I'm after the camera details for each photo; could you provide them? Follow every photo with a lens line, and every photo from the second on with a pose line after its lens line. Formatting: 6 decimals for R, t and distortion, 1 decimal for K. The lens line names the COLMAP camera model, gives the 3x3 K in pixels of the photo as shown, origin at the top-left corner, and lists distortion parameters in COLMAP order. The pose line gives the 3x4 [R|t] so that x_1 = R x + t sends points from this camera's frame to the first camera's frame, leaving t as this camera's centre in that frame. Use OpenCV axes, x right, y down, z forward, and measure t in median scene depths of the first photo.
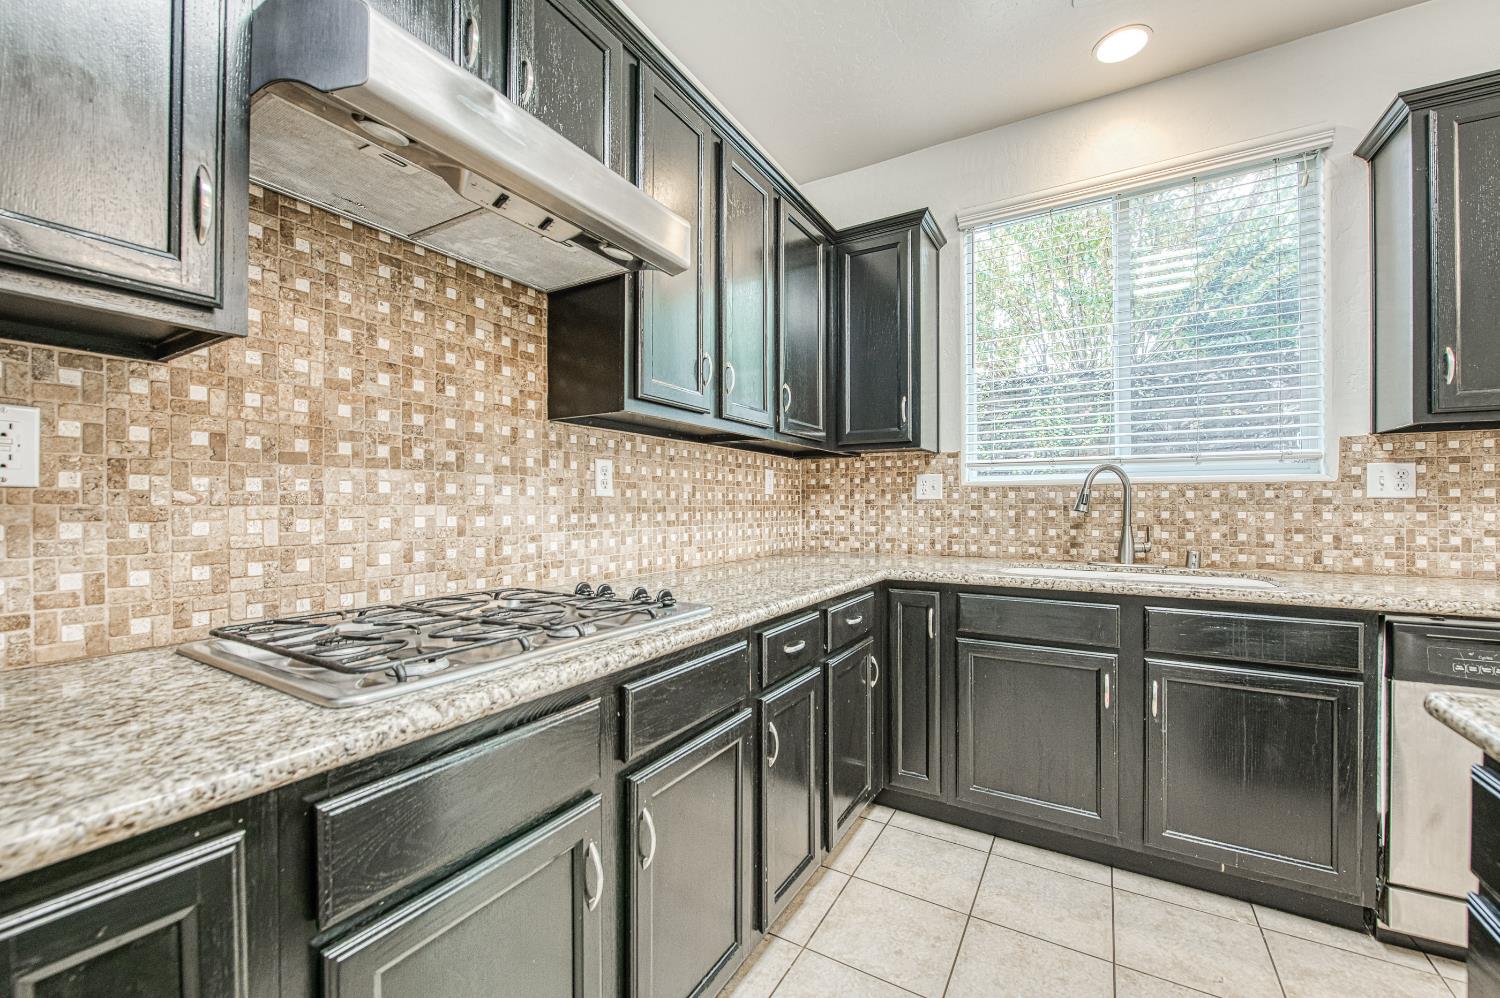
lens RADIAL K [[598.9, 0, 739.2], [0, 598.9, 500.9], [0, 0, 1]] dist [0.002172, -0.003019]
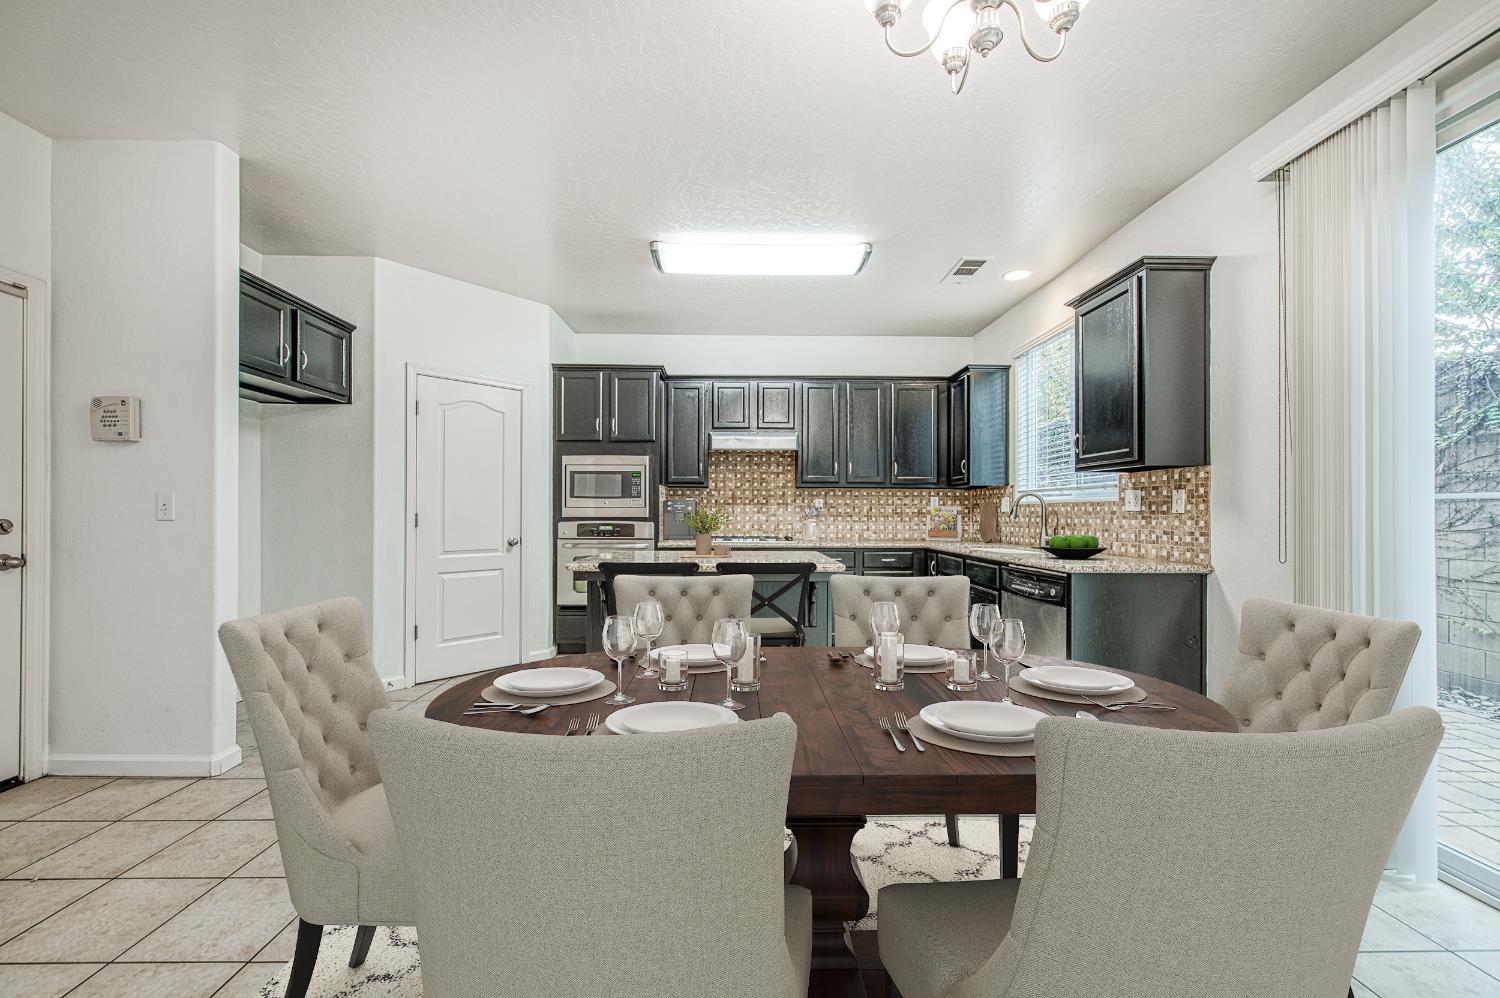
lens RADIAL K [[598.9, 0, 754.6], [0, 598.9, 507.6], [0, 0, 1]] dist [0.002172, -0.003019]
pose [[0.527980, -0.006839, -0.849229, 2.011601], [0.001841, 0.999974, -0.006908, -0.005319], [0.849255, 0.002084, 0.527979, -0.797023]]
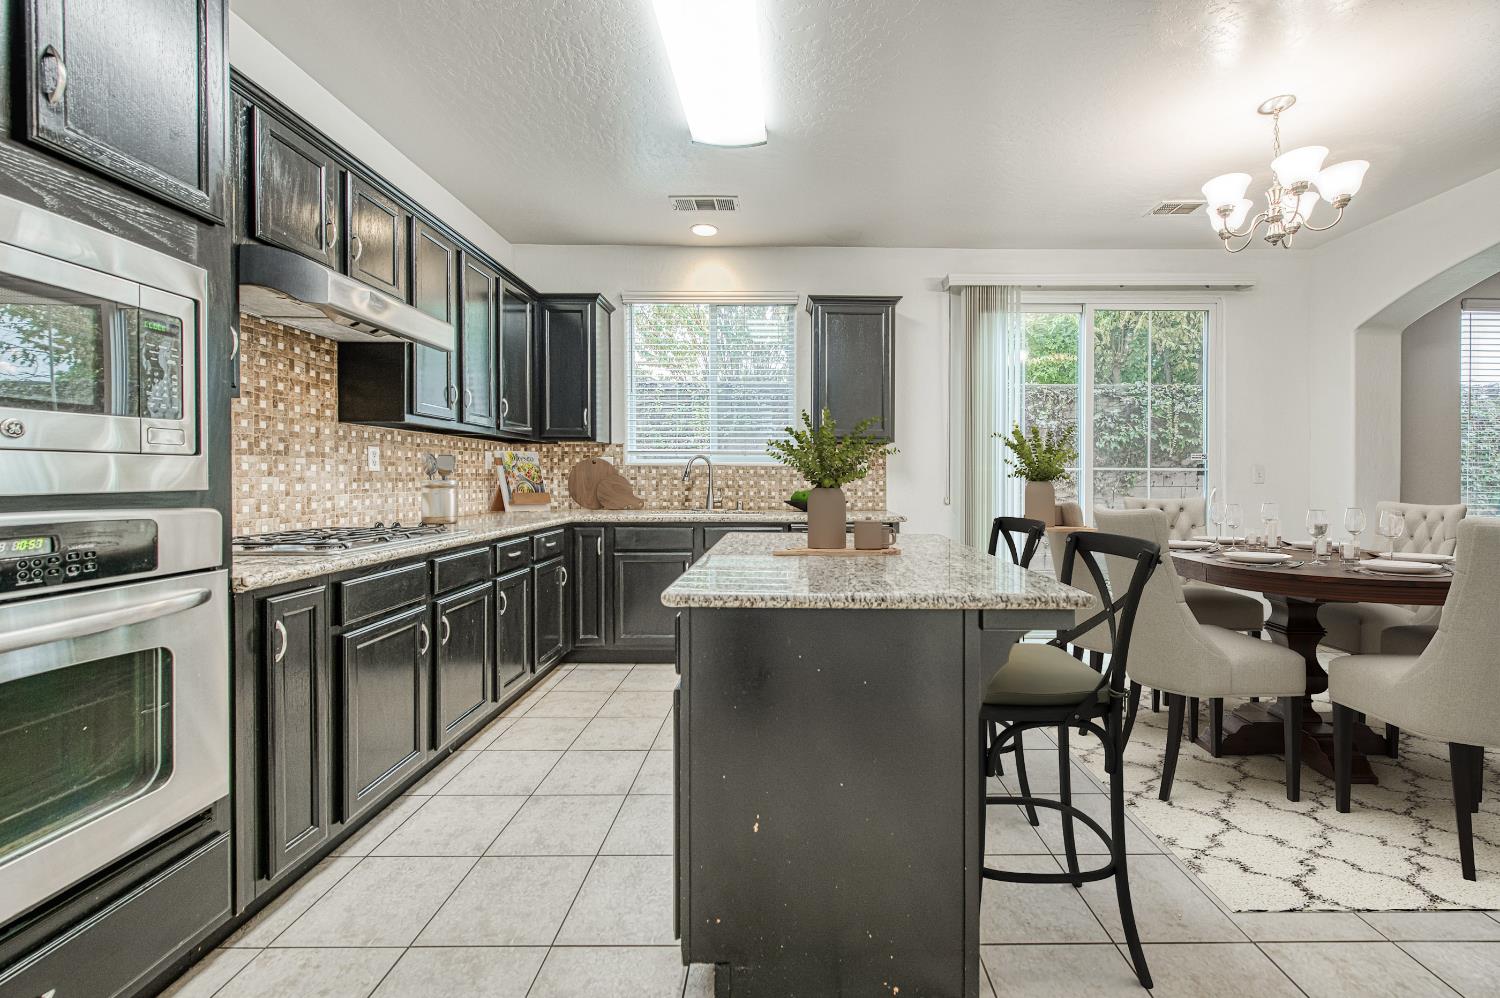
lens RADIAL K [[598.9, 0, 807.7], [0, 598.9, 483.7], [0, 0, 1]] dist [0.002172, -0.003019]
pose [[0.838102, -0.003919, 0.545499, -0.124508], [-0.006609, 0.999828, 0.017338, -0.008838], [-0.545473, -0.018136, 0.837932, -0.825163]]
